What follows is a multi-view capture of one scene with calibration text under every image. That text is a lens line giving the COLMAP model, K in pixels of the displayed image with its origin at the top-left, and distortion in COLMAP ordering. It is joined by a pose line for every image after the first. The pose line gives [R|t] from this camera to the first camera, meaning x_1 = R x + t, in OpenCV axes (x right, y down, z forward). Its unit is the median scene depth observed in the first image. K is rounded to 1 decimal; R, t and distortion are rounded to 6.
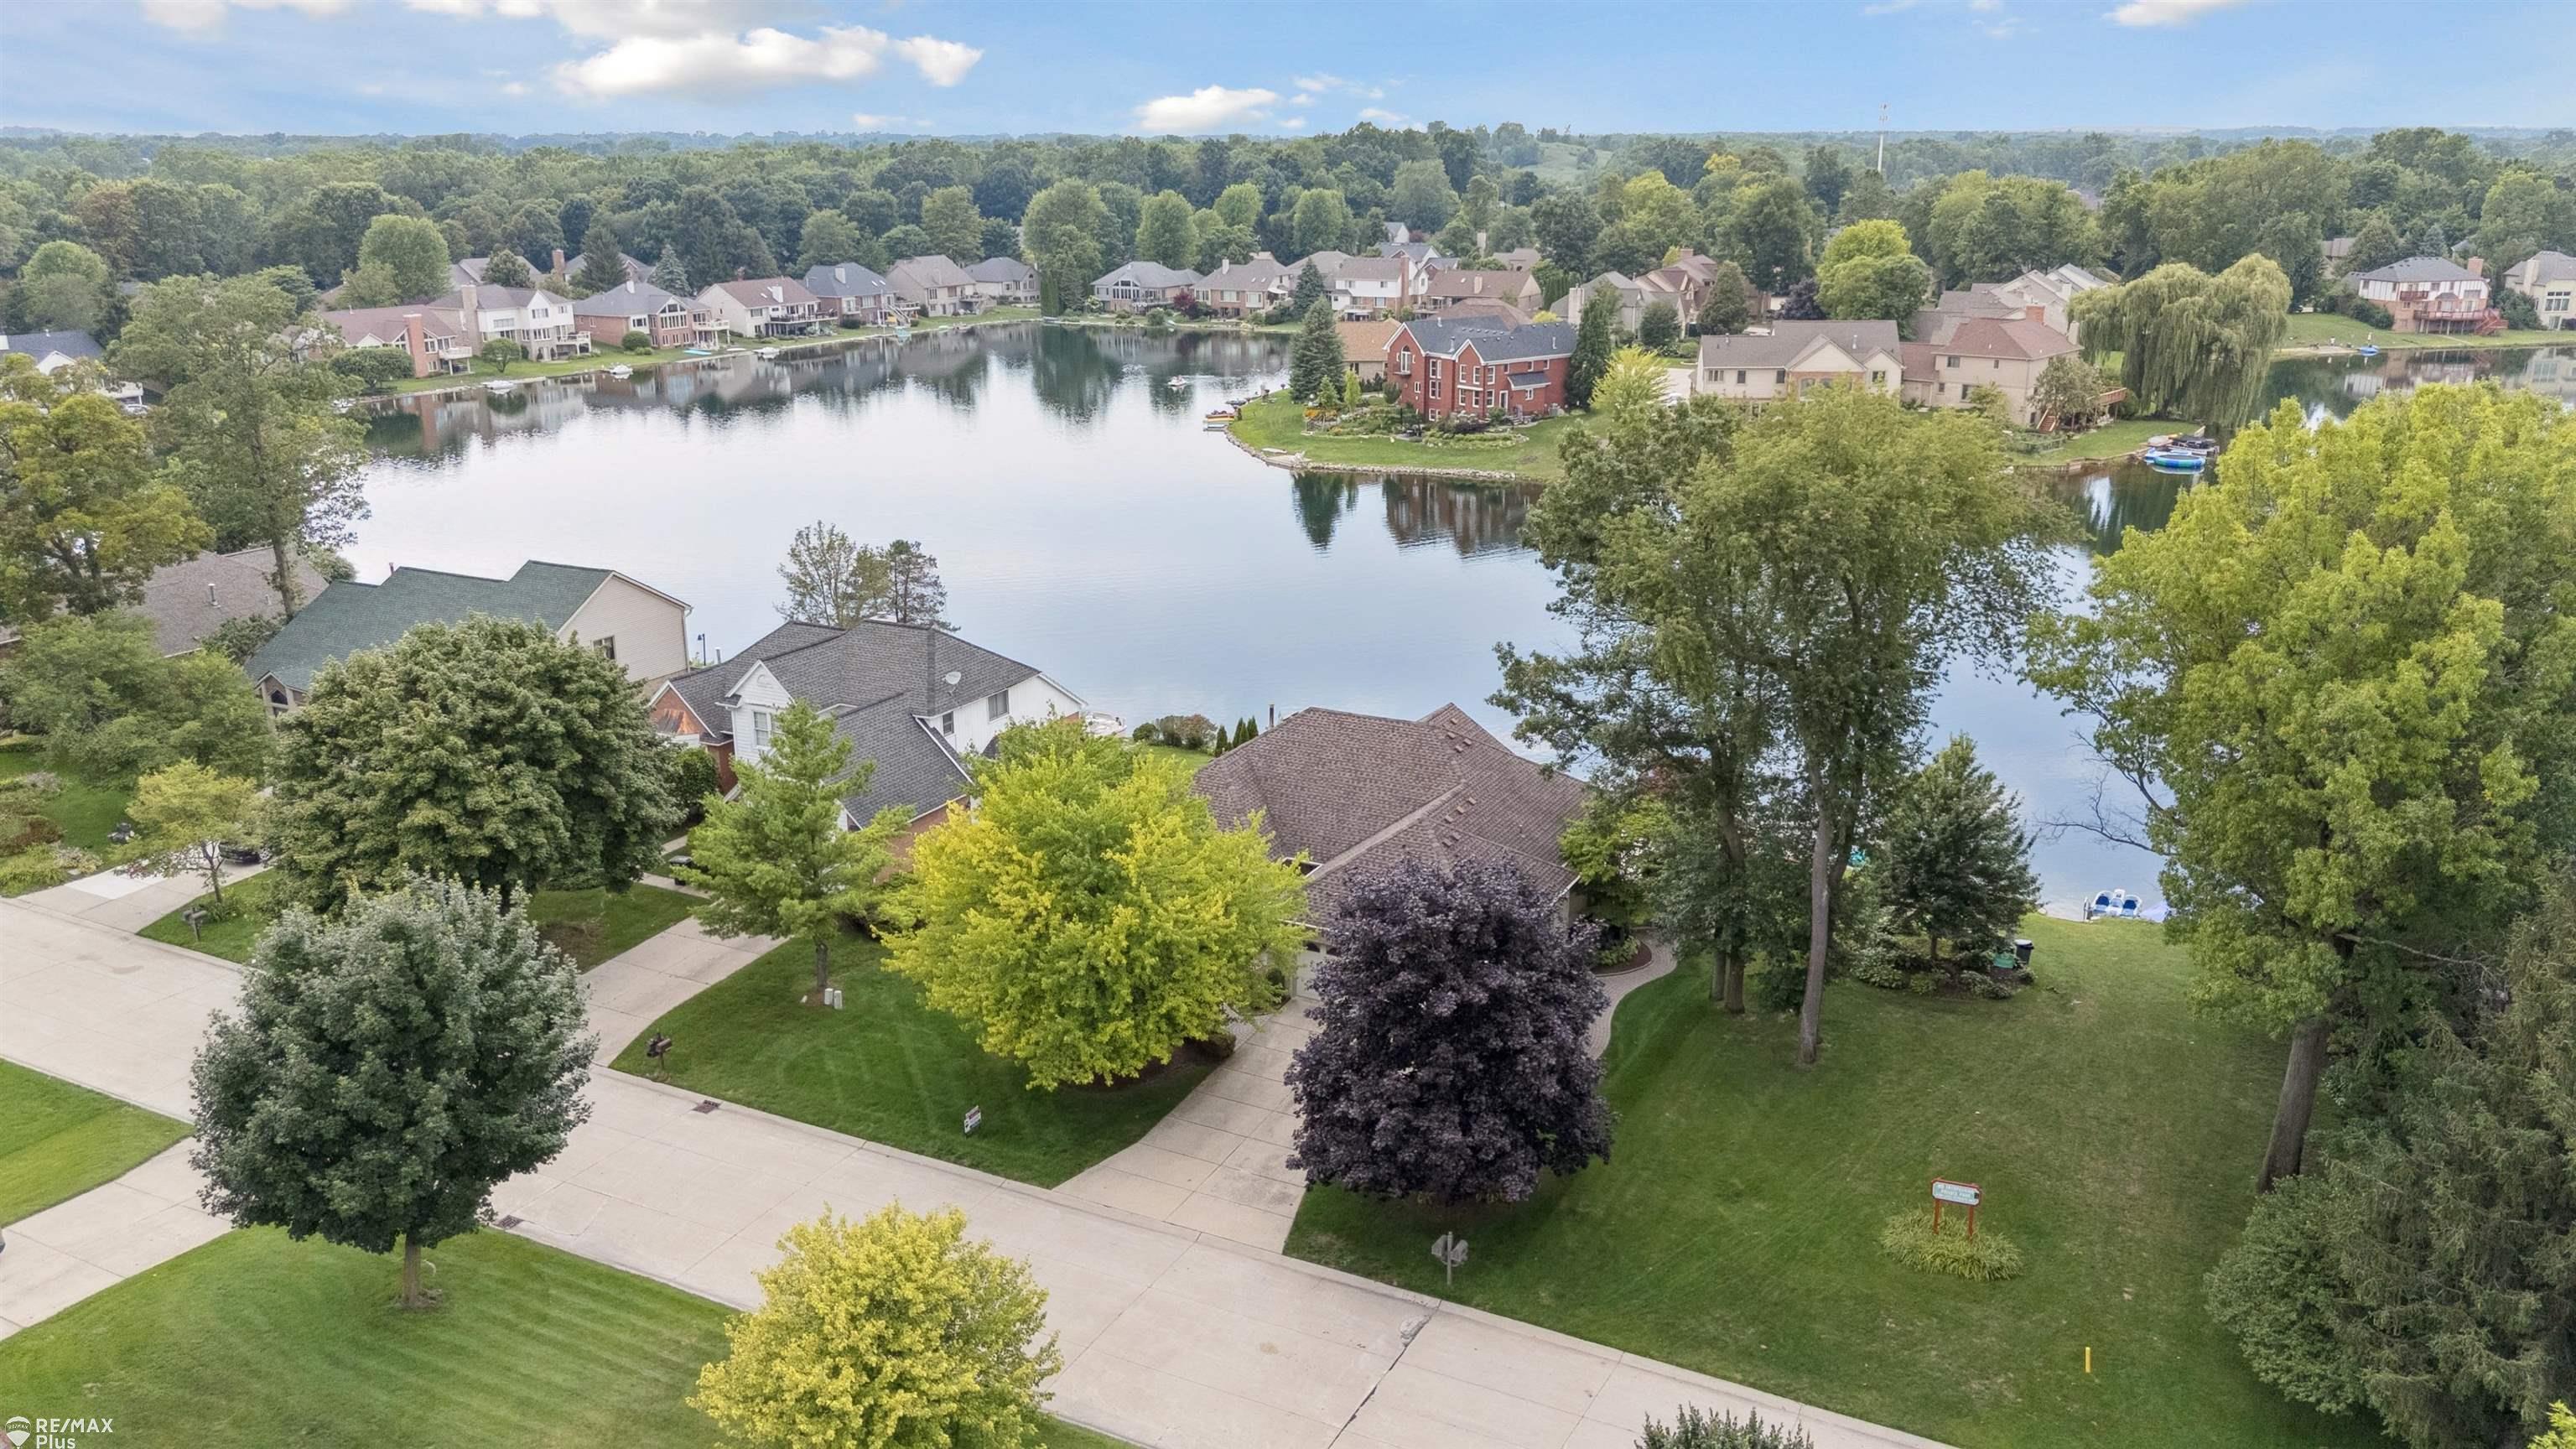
lens RADIAL K [[1901.9, 0, 1289.2], [0, 1901.9, 688.0], [0, 0, 1]] dist [0.092361, -0.115276]
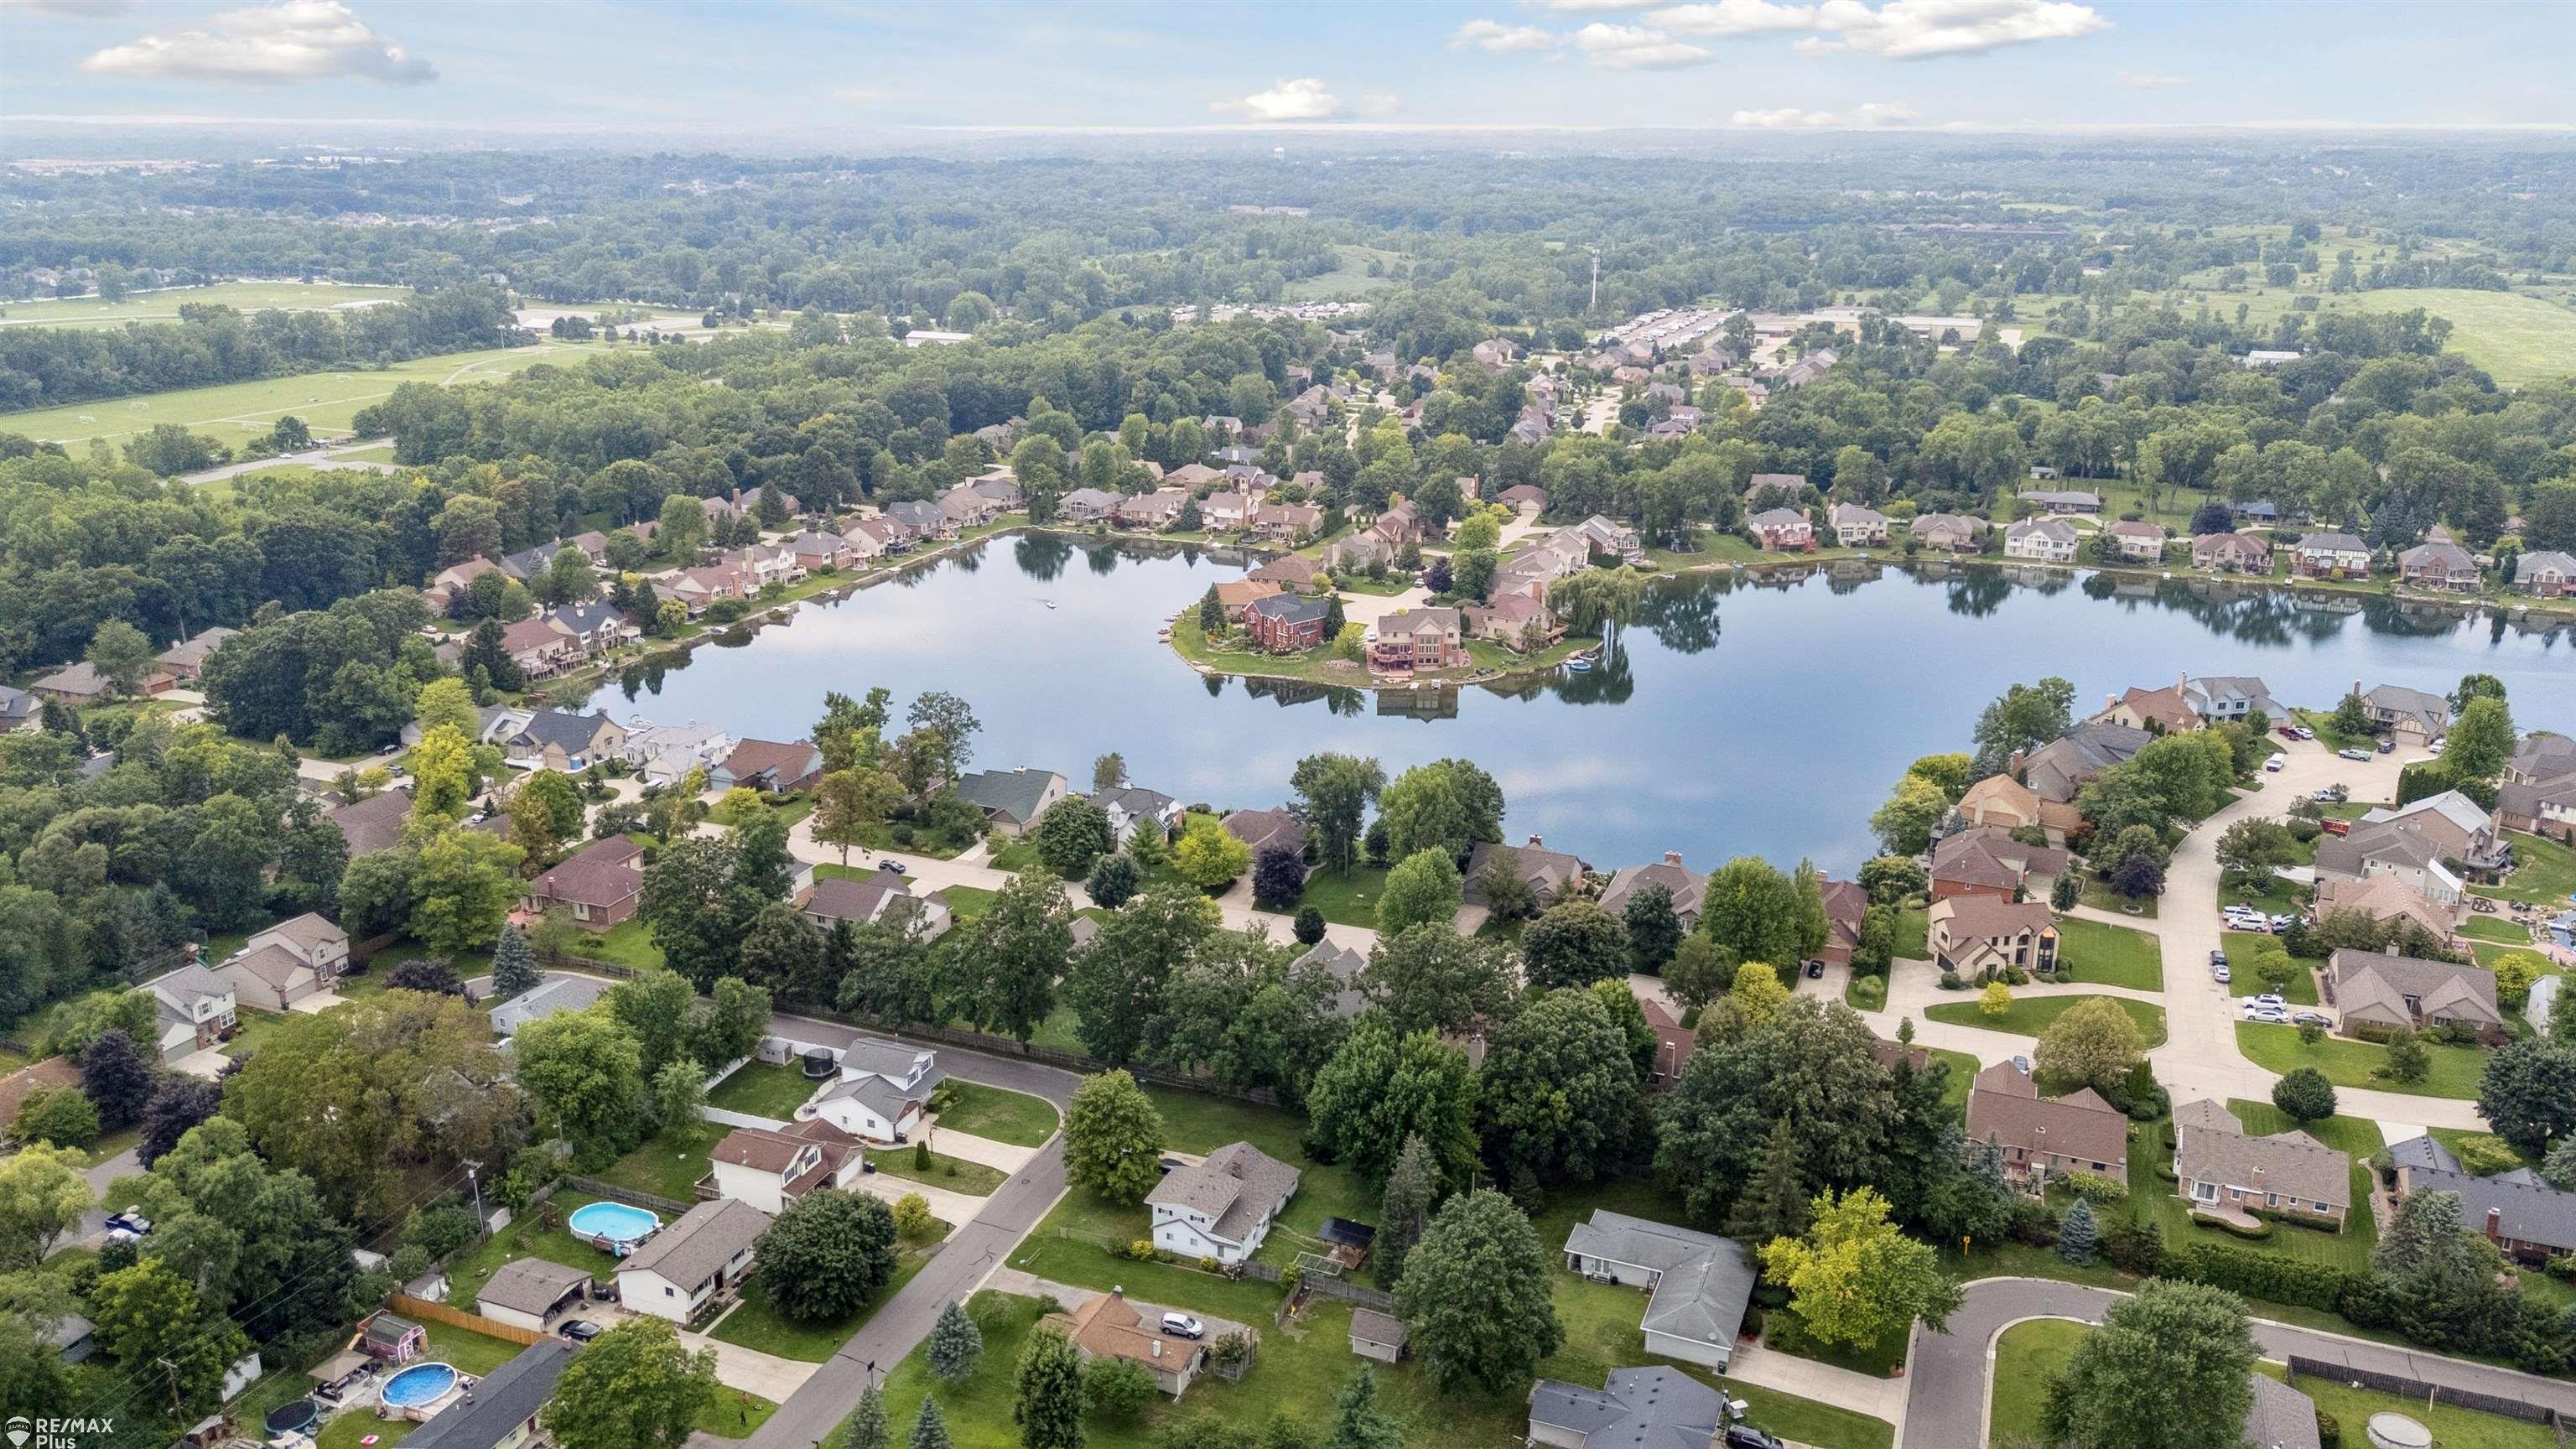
lens RADIAL K [[1901.9, 0, 1289.2], [0, 1901.9, 688.0], [0, 0, 1]] dist [0.092361, -0.115276]
pose [[0.995584, -0.019980, 0.091724, -0.066721], [0.018964, 0.999749, 0.011934, -0.074894], [-0.091939, -0.010141, 0.995713, -0.789257]]
